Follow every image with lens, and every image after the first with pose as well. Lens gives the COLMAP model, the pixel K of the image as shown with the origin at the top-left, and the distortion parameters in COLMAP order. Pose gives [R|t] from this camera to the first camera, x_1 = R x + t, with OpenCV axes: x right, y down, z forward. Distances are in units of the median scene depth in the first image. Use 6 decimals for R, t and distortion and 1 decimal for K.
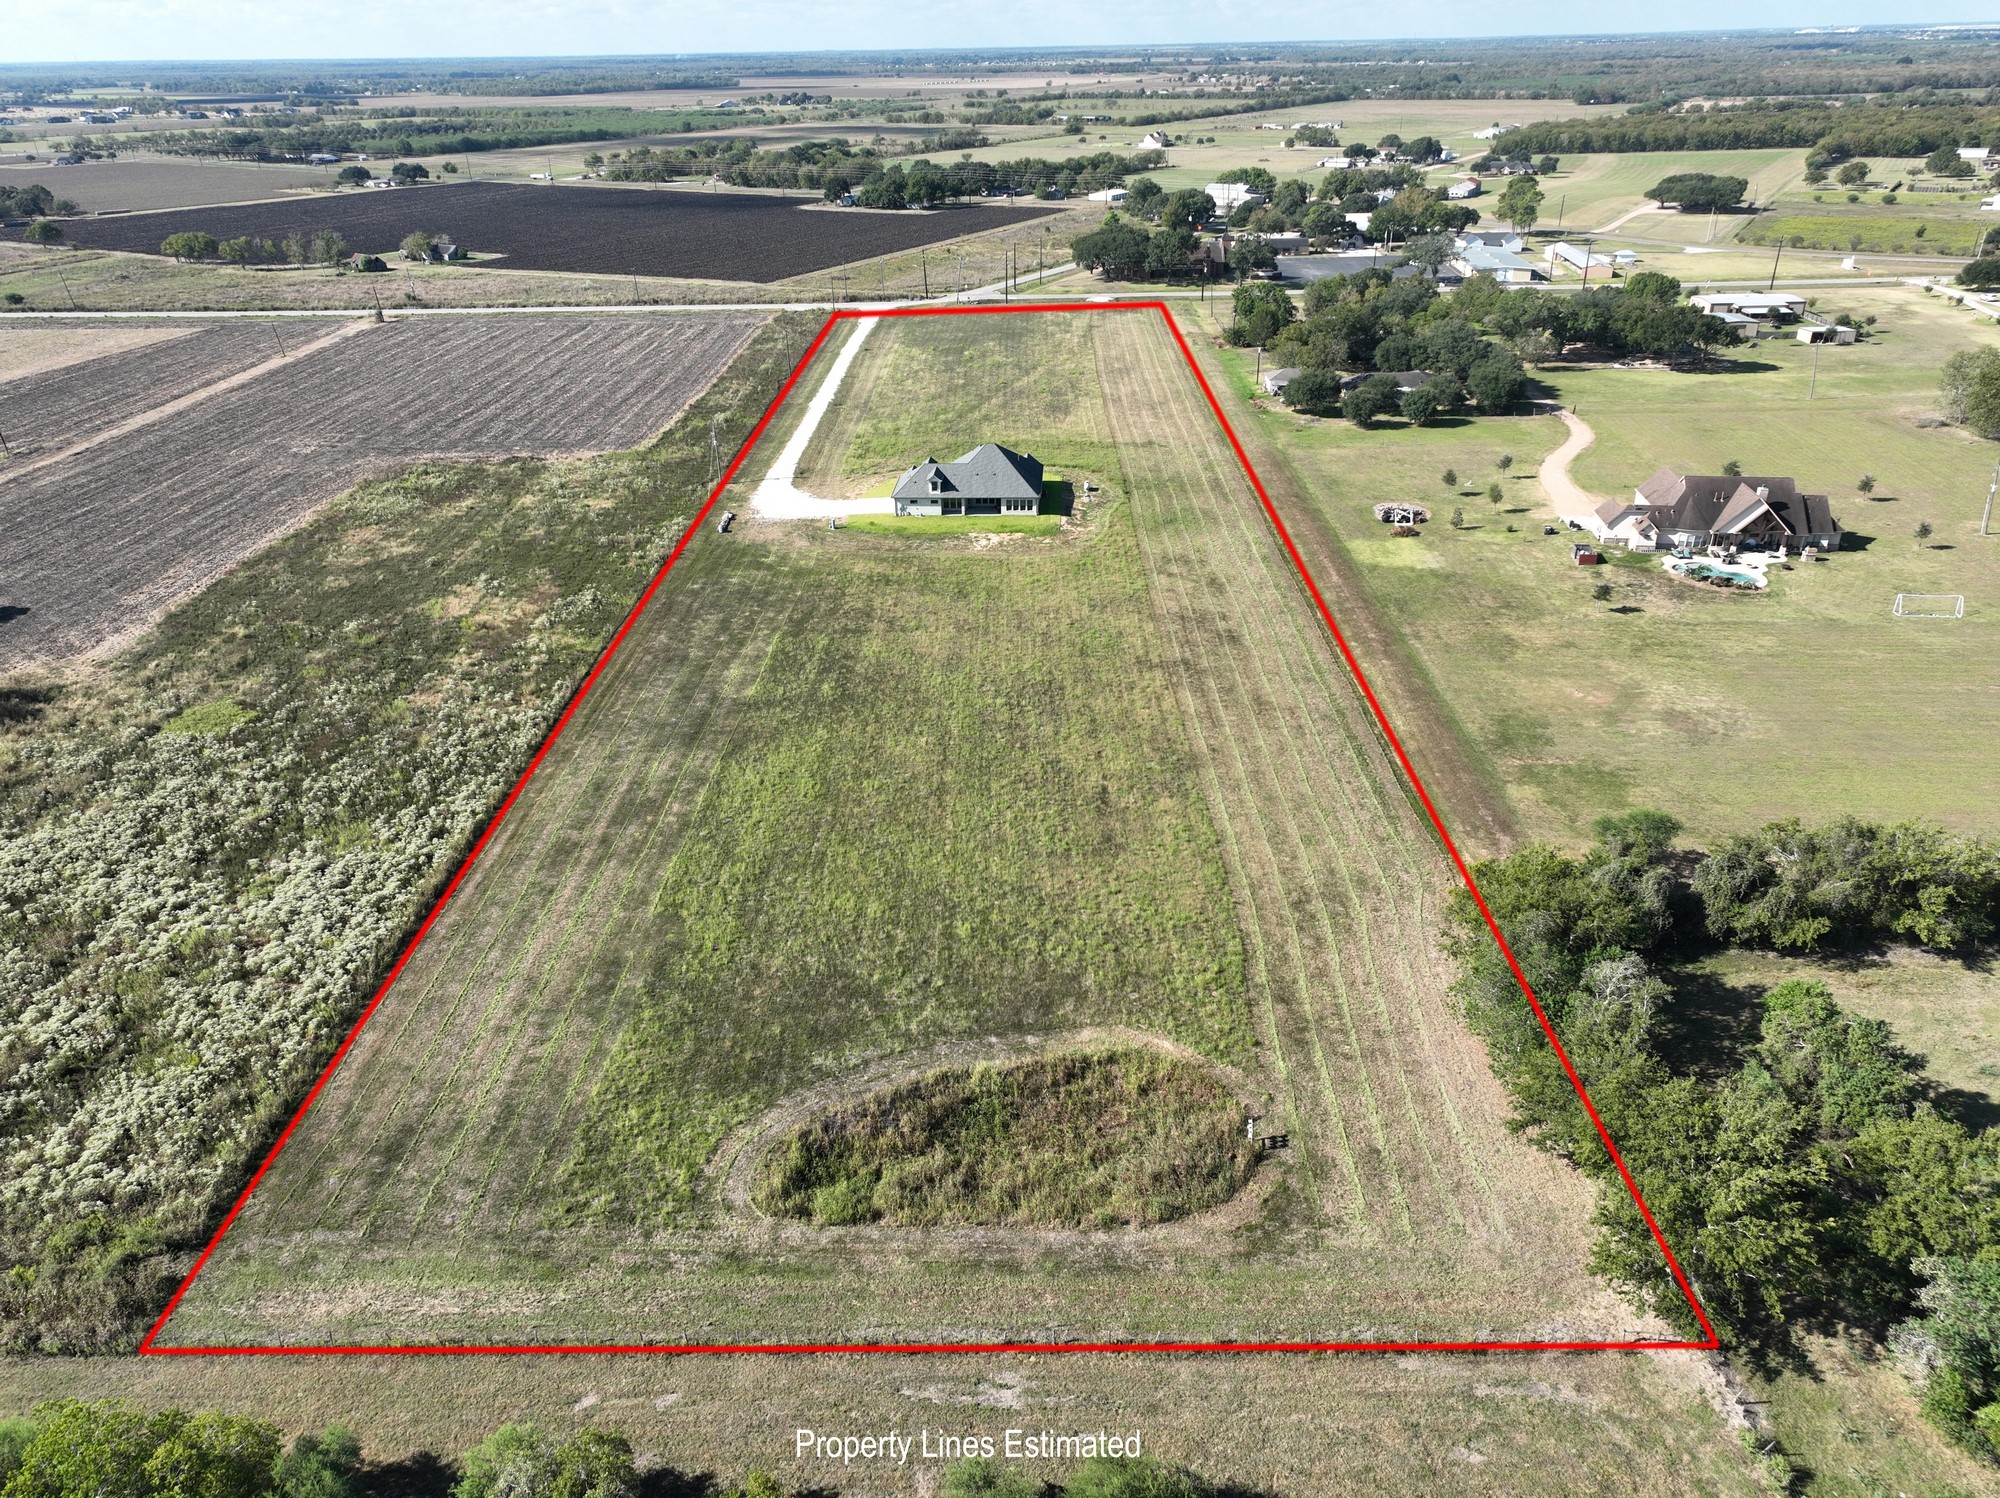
lens RADIAL K [[1407.9, 0, 1000.0], [0, 1407.9, 749.0], [0, 0, 1]] dist [-0.008607, 0.031621]
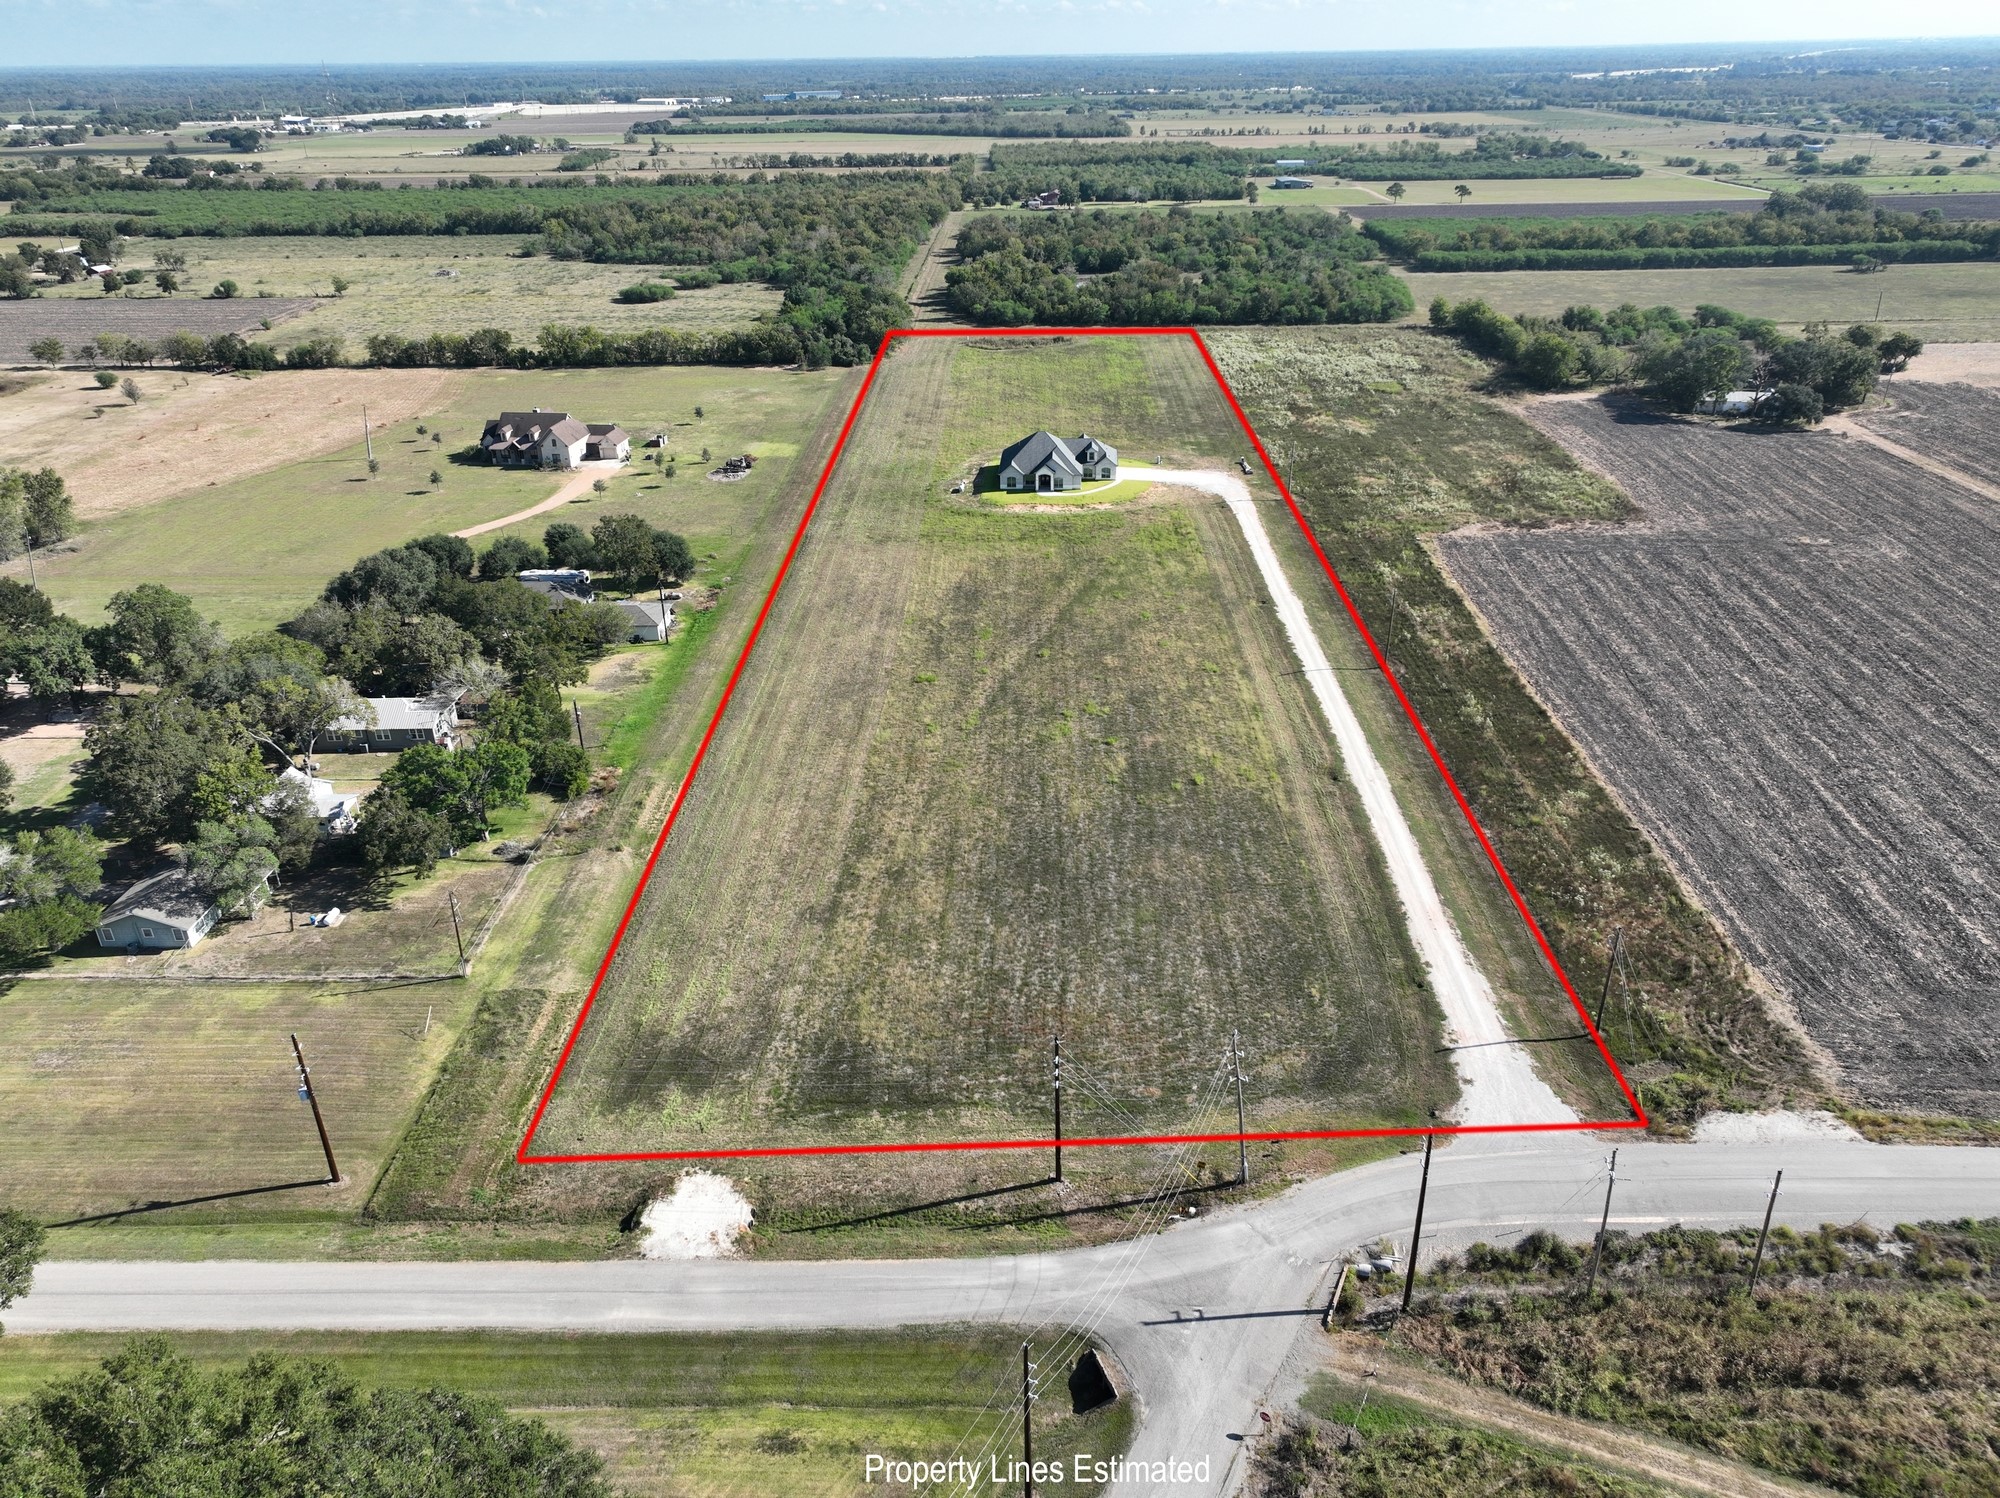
lens RADIAL K [[1407.9, 0, 1000.0], [0, 1407.9, 749.0], [0, 0, 1]] dist [-0.008607, 0.031621]
pose [[-0.999471, 0.027456, 0.017414, 0.017224], [0.030396, 0.598940, 0.800217, -1.124182], [0.011541, 0.800323, -0.599458, 2.121874]]
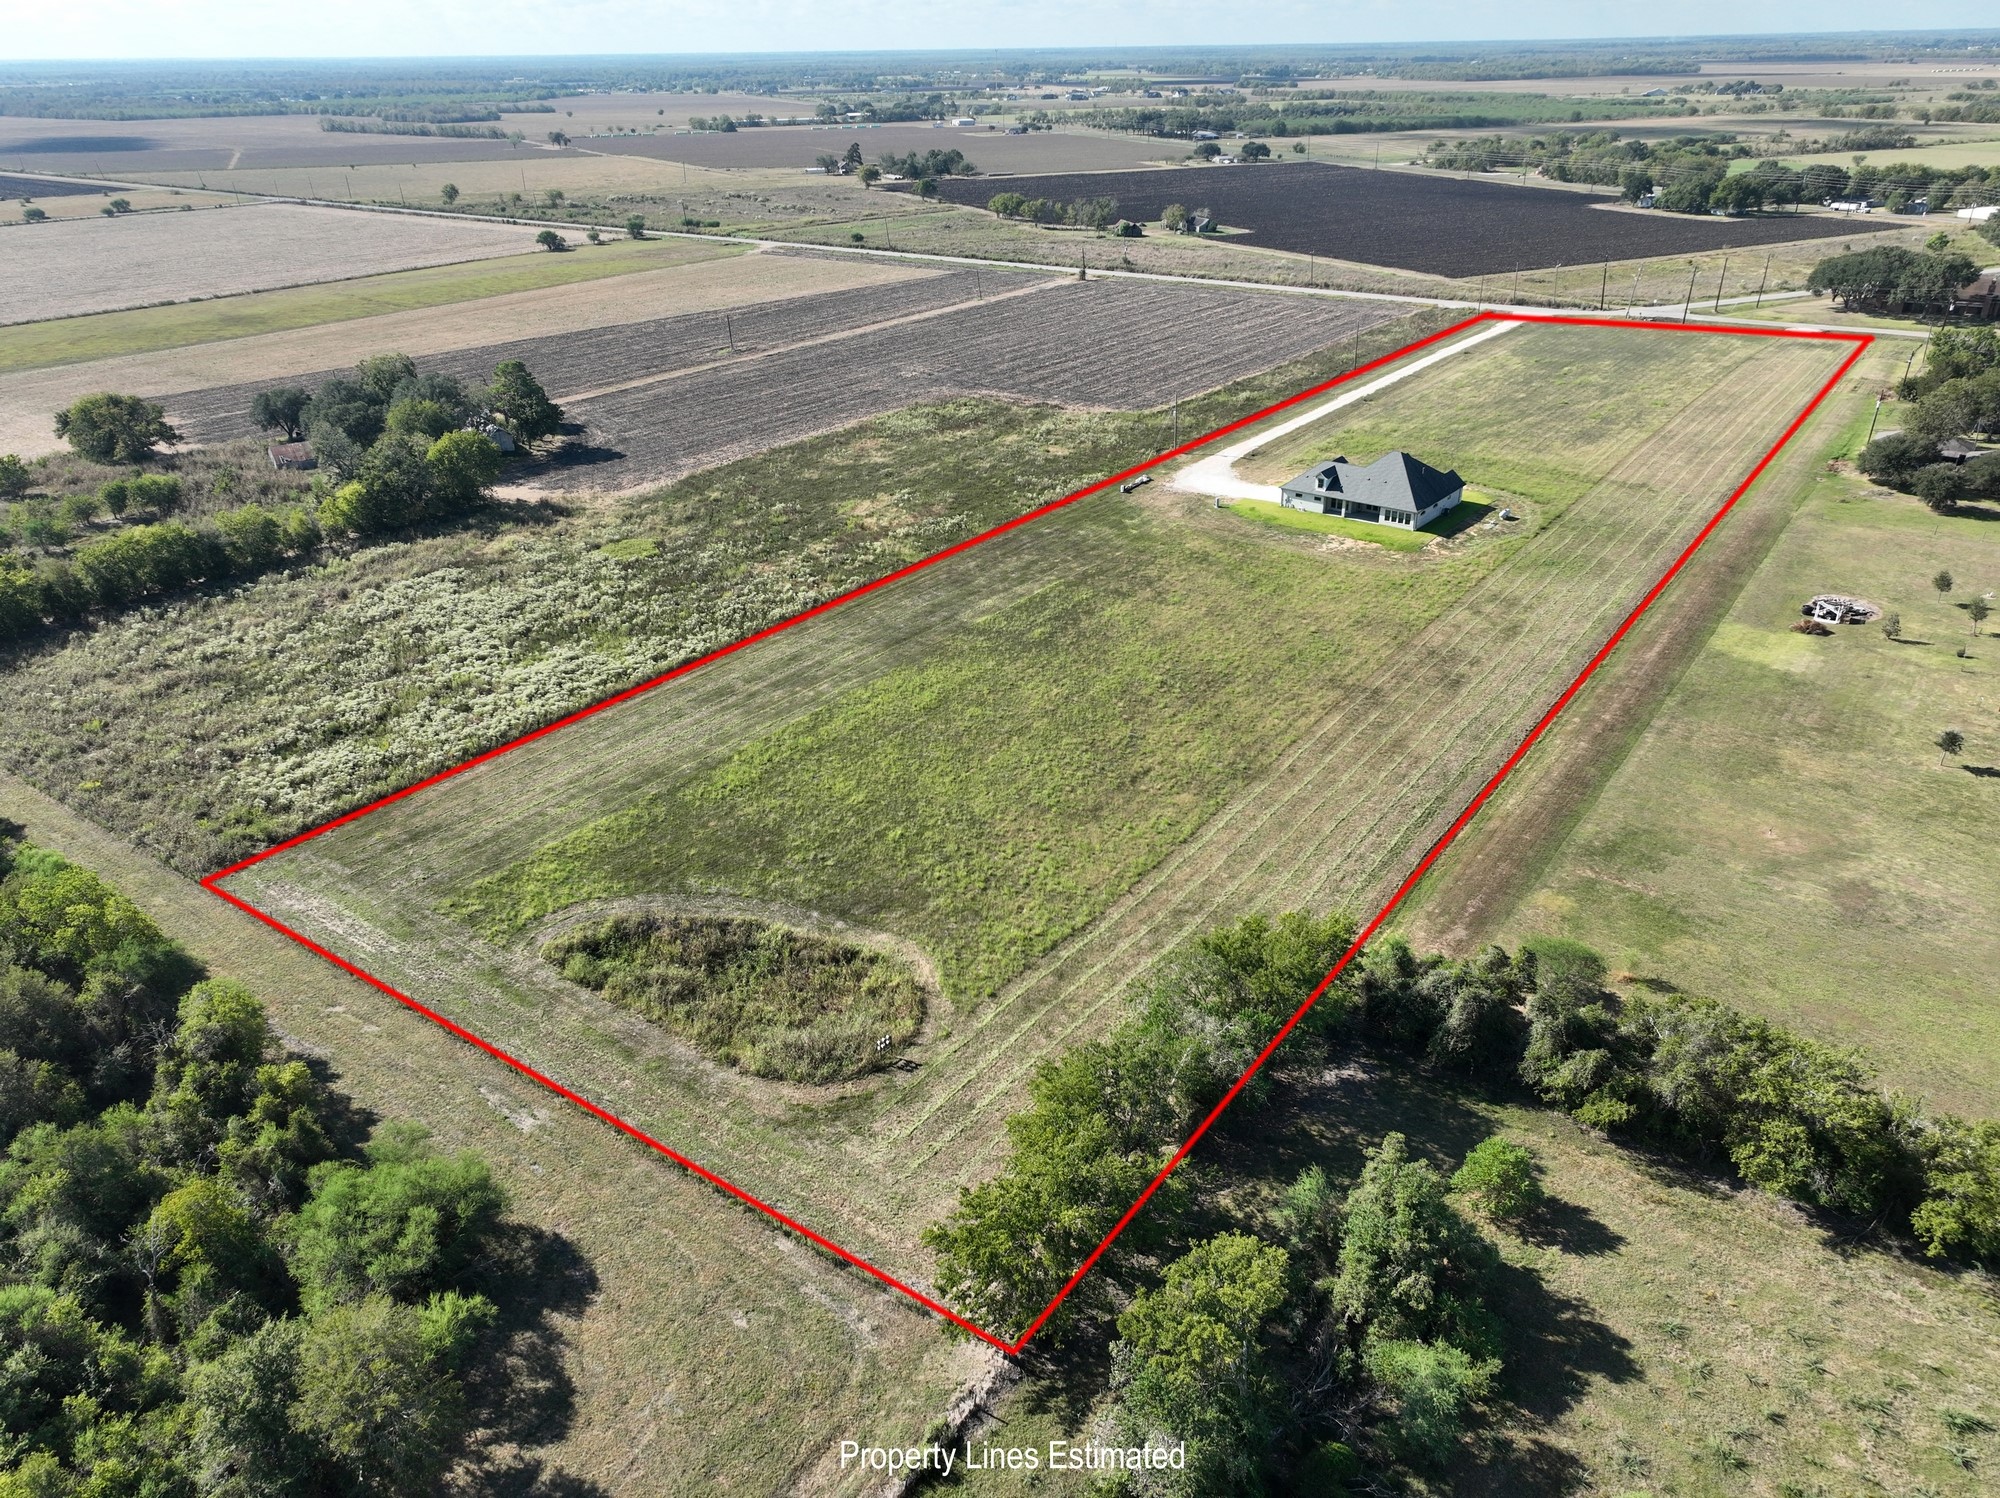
lens RADIAL K [[1407.9, 0, 1000.0], [0, 1407.9, 749.0], [0, 0, 1]] dist [-0.008607, 0.031621]
pose [[0.819260, 0.263516, -0.509287, 0.343921], [-0.258836, 0.962466, 0.081626, -0.029295], [0.511681, 0.064949, 0.856717, 0.041151]]
